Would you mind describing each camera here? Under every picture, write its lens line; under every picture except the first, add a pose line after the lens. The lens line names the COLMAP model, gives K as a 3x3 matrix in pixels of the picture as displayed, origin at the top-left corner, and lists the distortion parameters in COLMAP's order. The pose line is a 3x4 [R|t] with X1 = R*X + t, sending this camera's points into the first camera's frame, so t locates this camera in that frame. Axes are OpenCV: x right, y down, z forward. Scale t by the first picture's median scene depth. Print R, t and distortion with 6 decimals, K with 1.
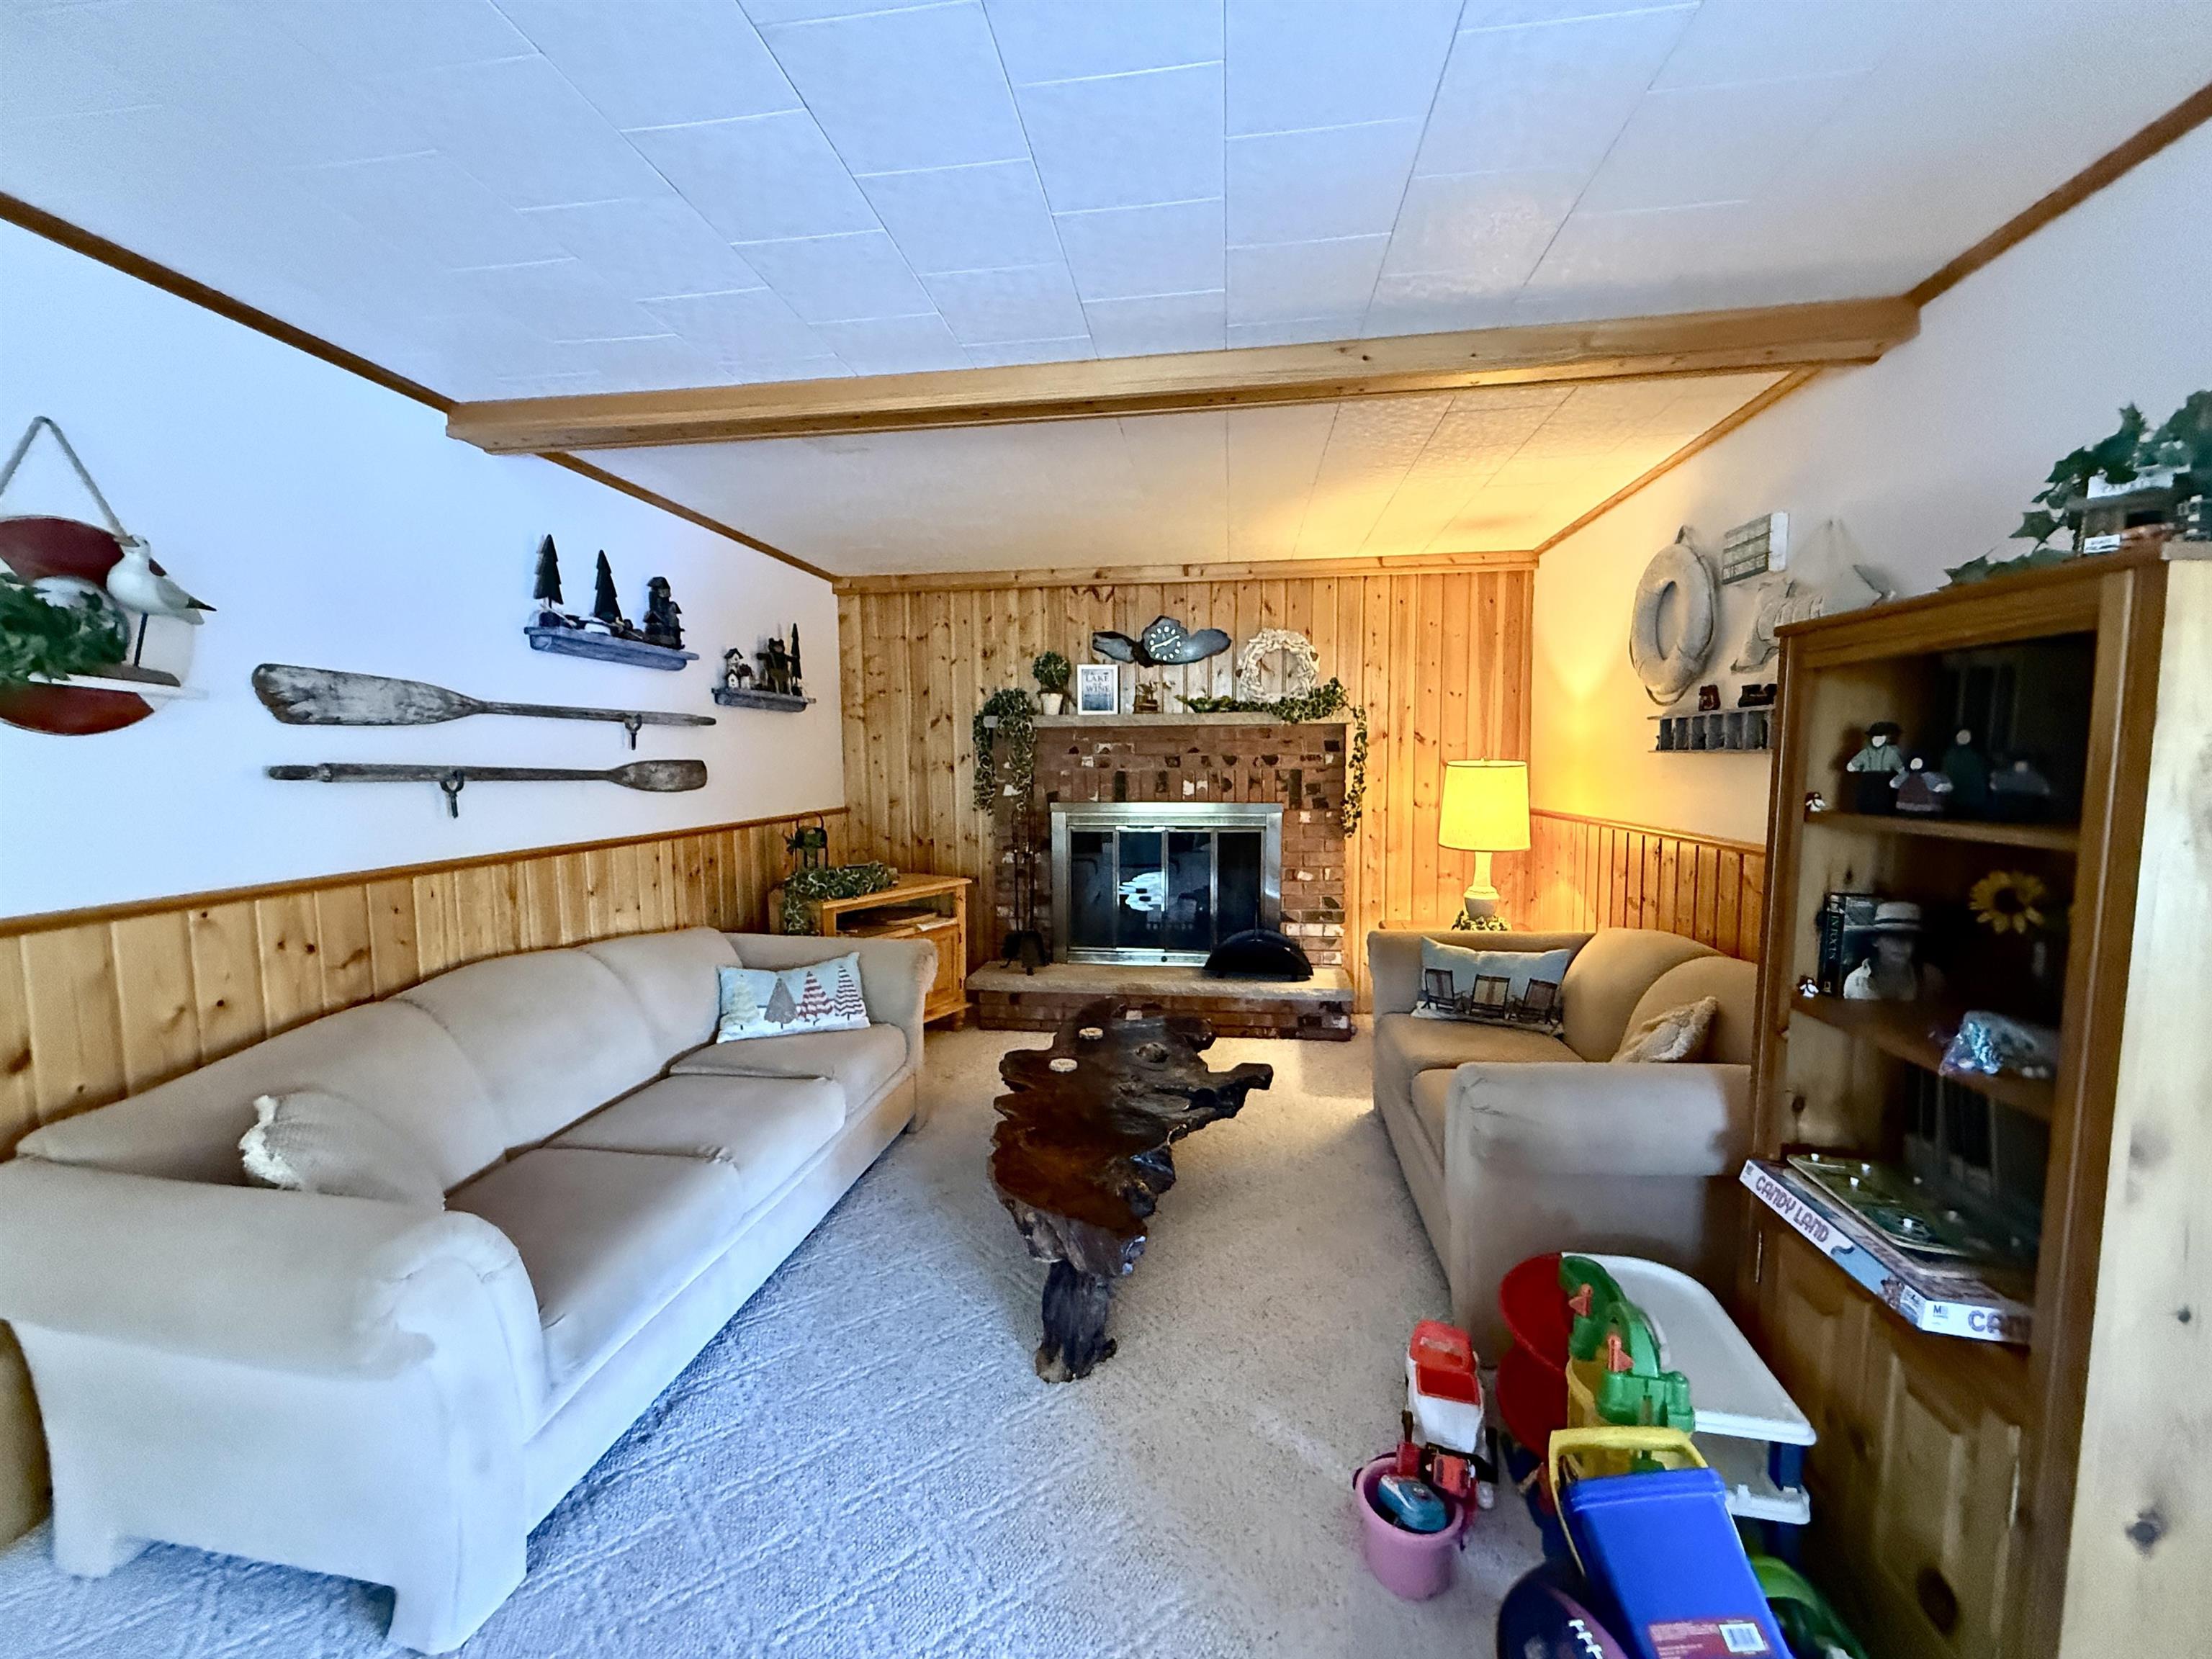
lens RADIAL K [[893.2, 0, 1104.3], [0, 893.2, 832.3], [0, 0, 1]] dist [0.002528, -0.000295]
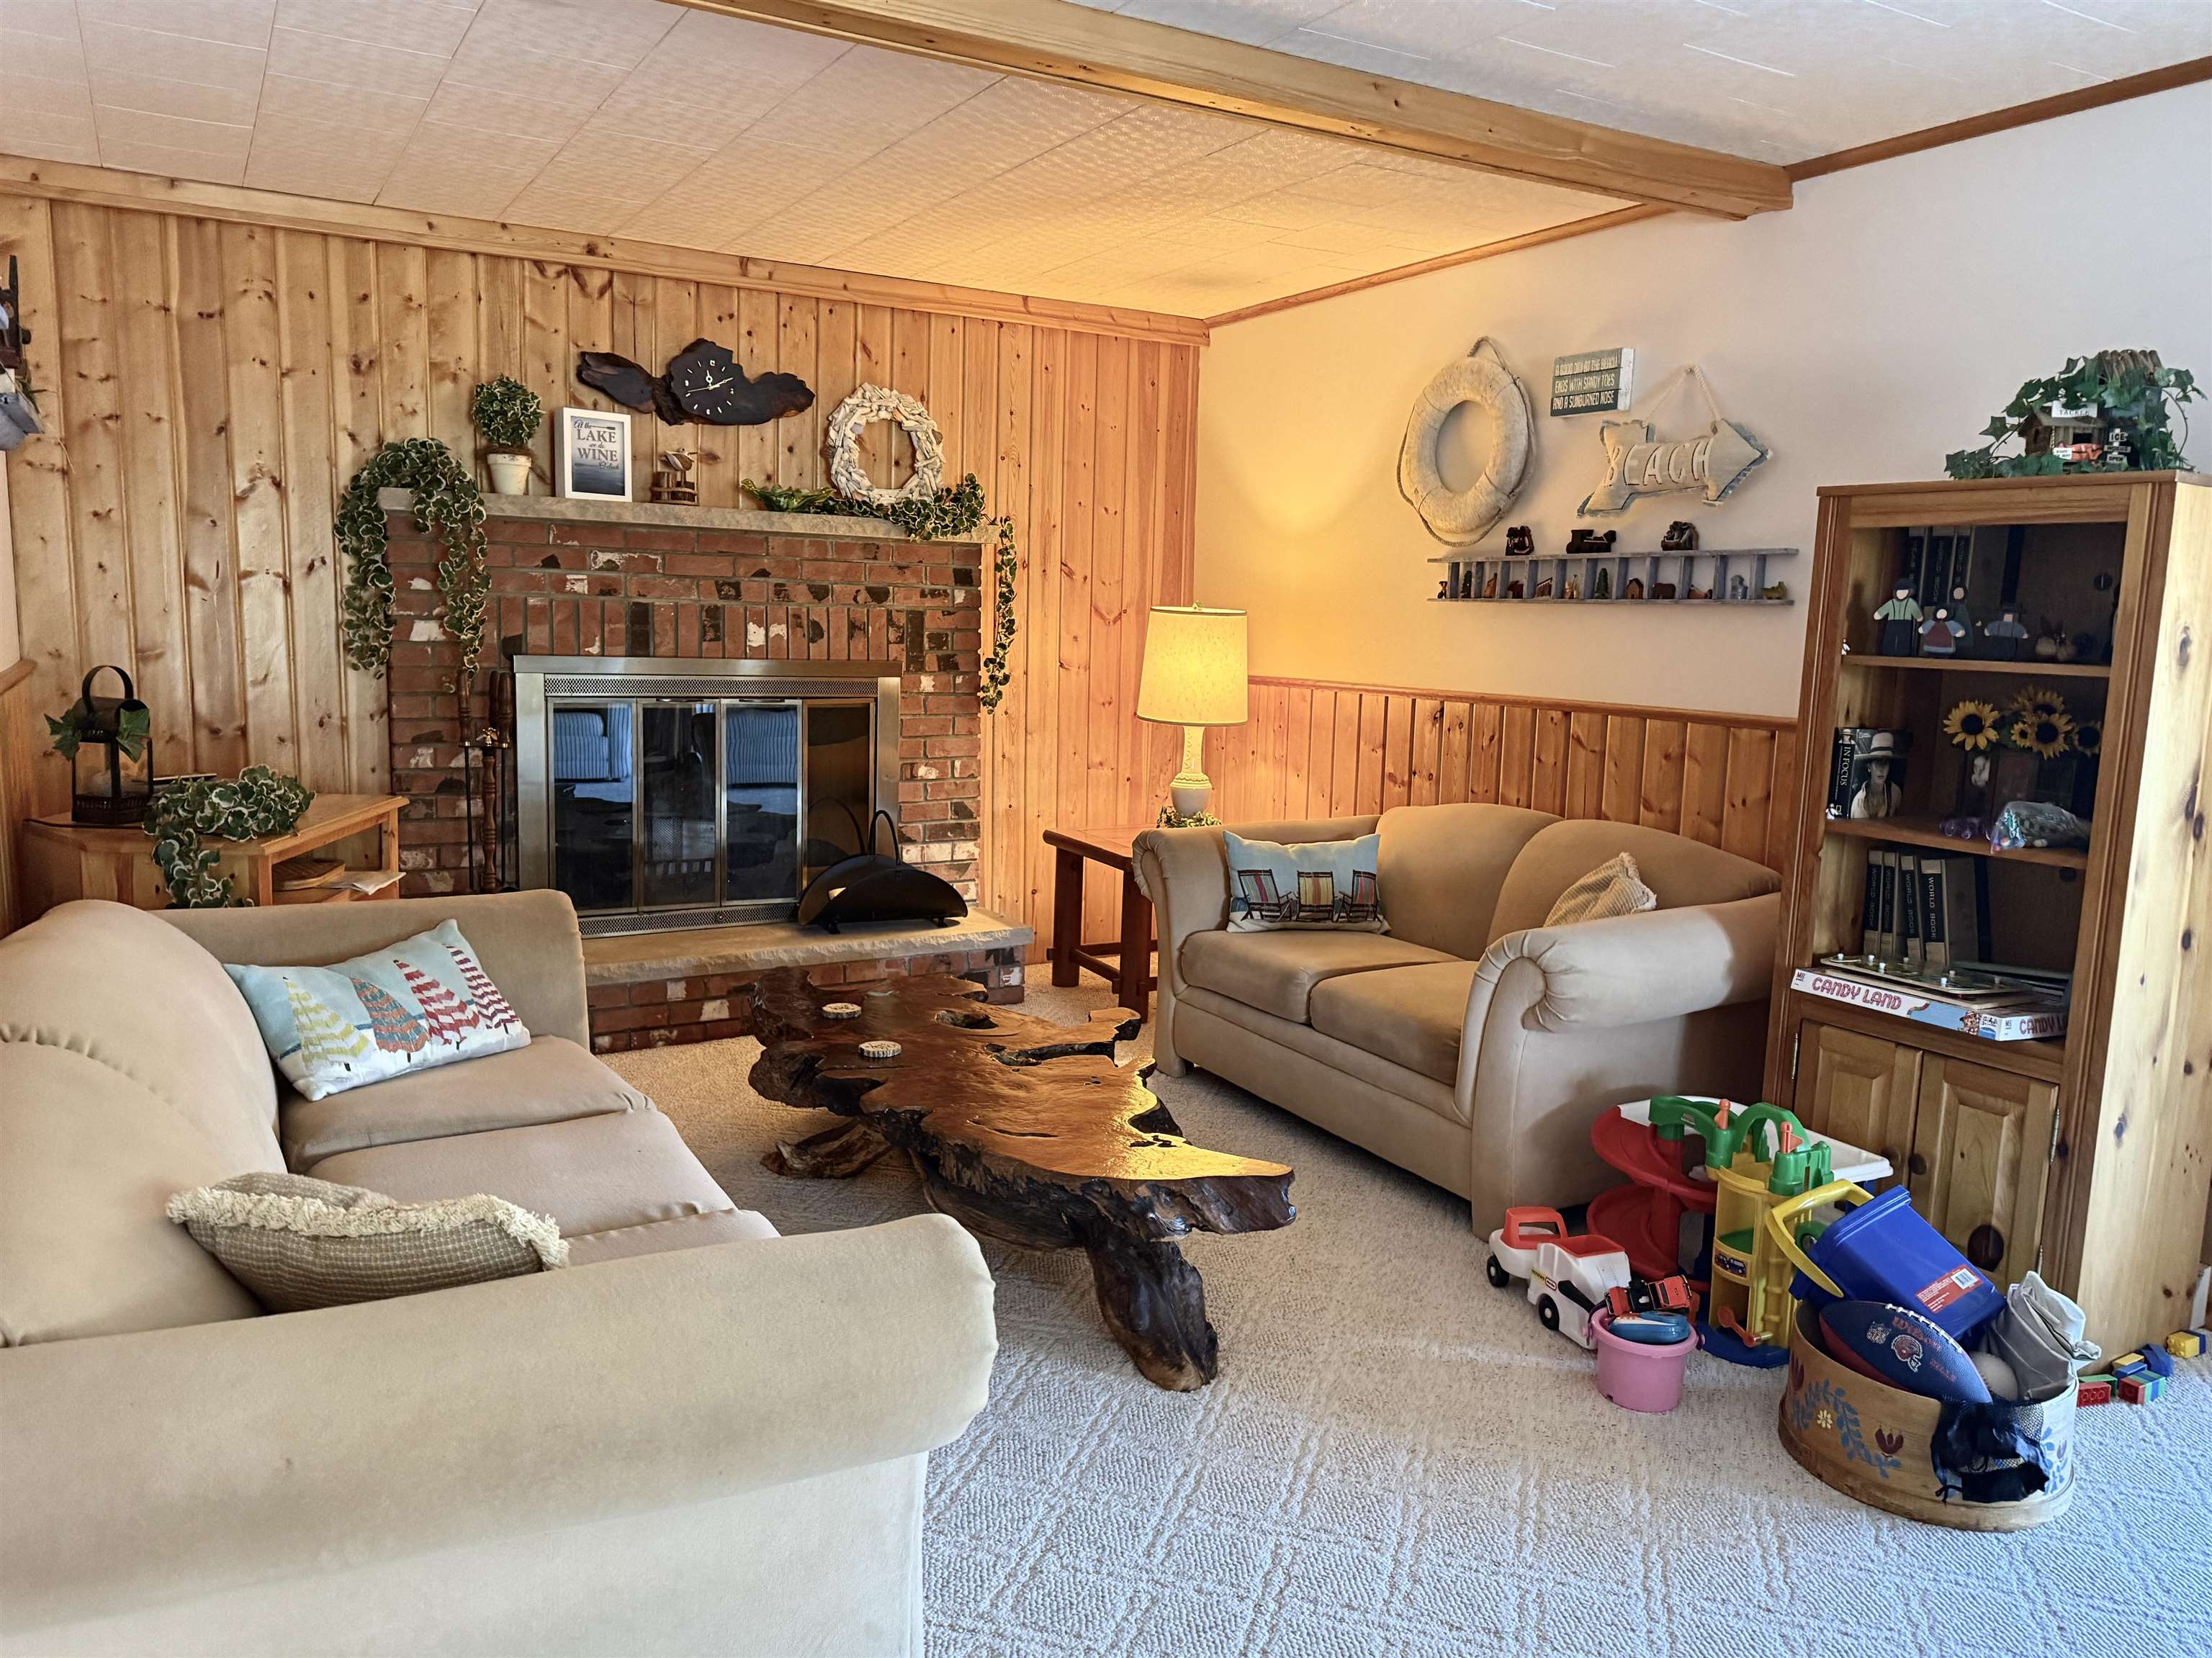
lens RADIAL K [[1566.1, 0, 1111.4], [0, 1566.1, 837.1], [0, 0, 1]] dist [0.159162, -0.295017]
pose [[0.786110, -0.059351, 0.615230, -0.405012], [0.018202, 0.997170, 0.072939, 0.014562], [-0.617818, -0.046140, 0.784966, -0.008541]]
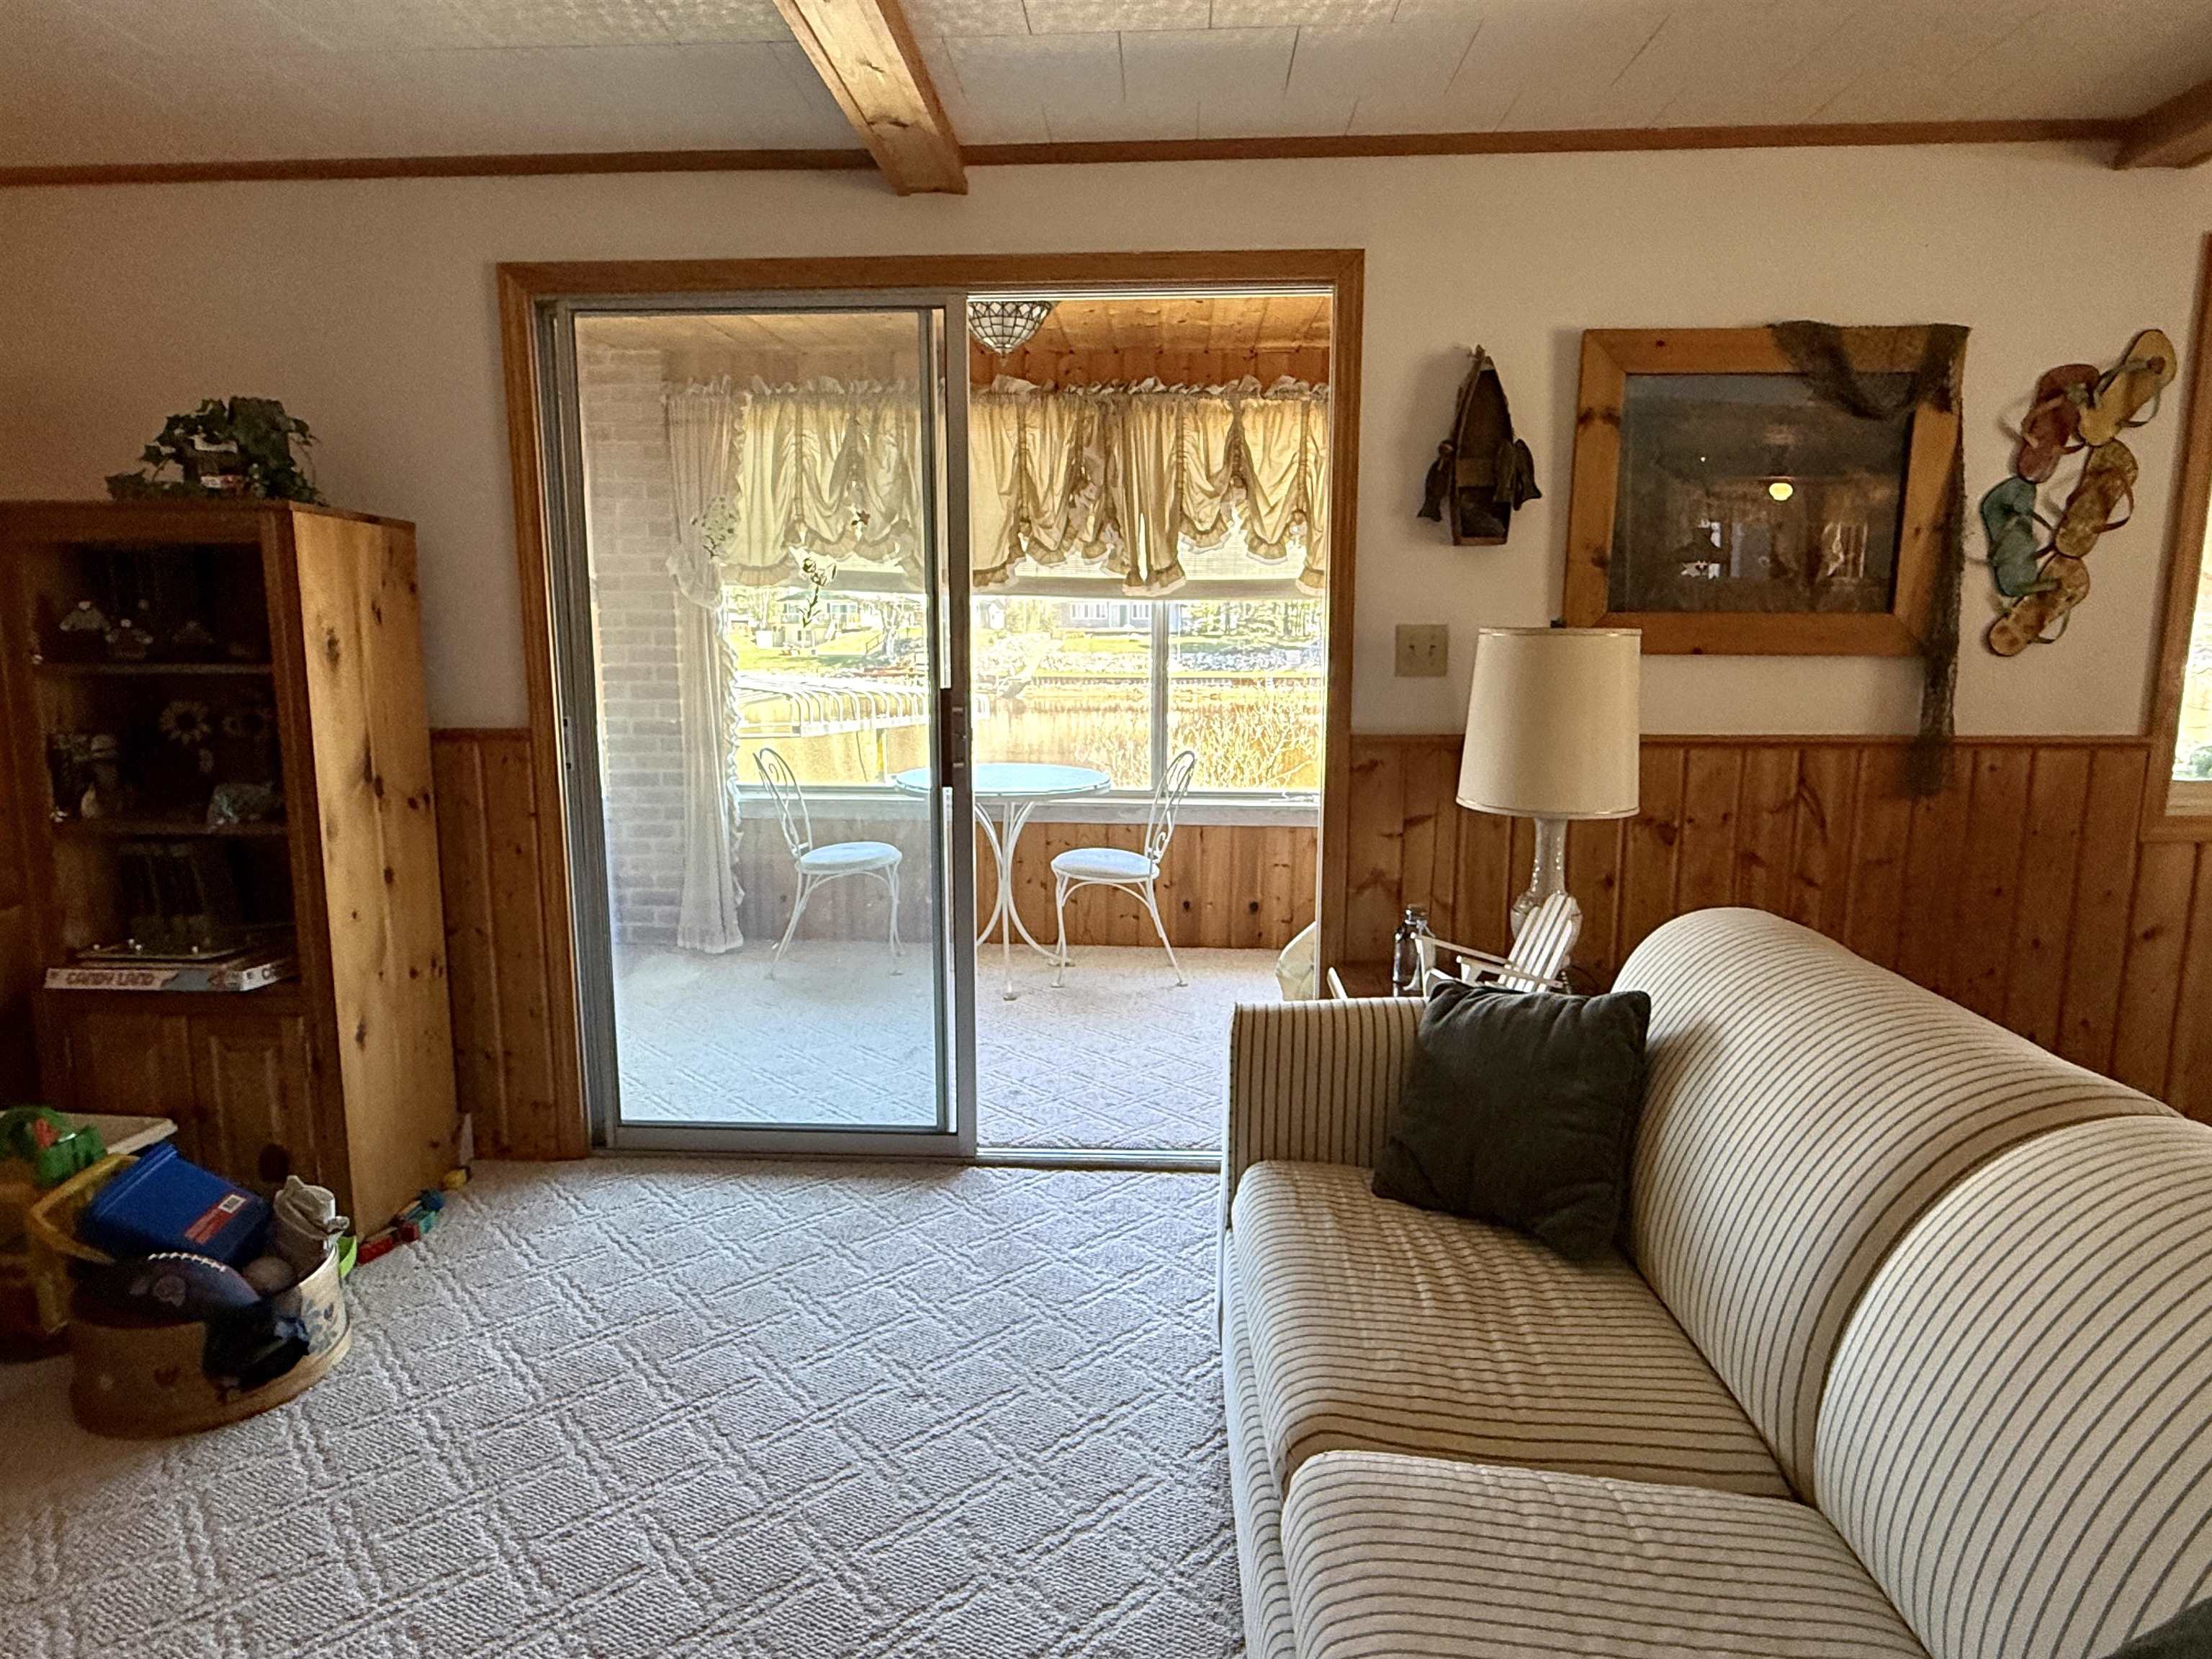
lens RADIAL K [[1296.2, 0, 1101.8], [0, 1296.2, 835.8], [0, 0, 1]] dist [-0.001776, 0.000111]
pose [[-0.087120, -0.147000, 0.985292, -0.356488], [0.084838, 0.984365, 0.154363, 0.018818], [-0.992579, 0.097039, -0.073287, -0.085342]]
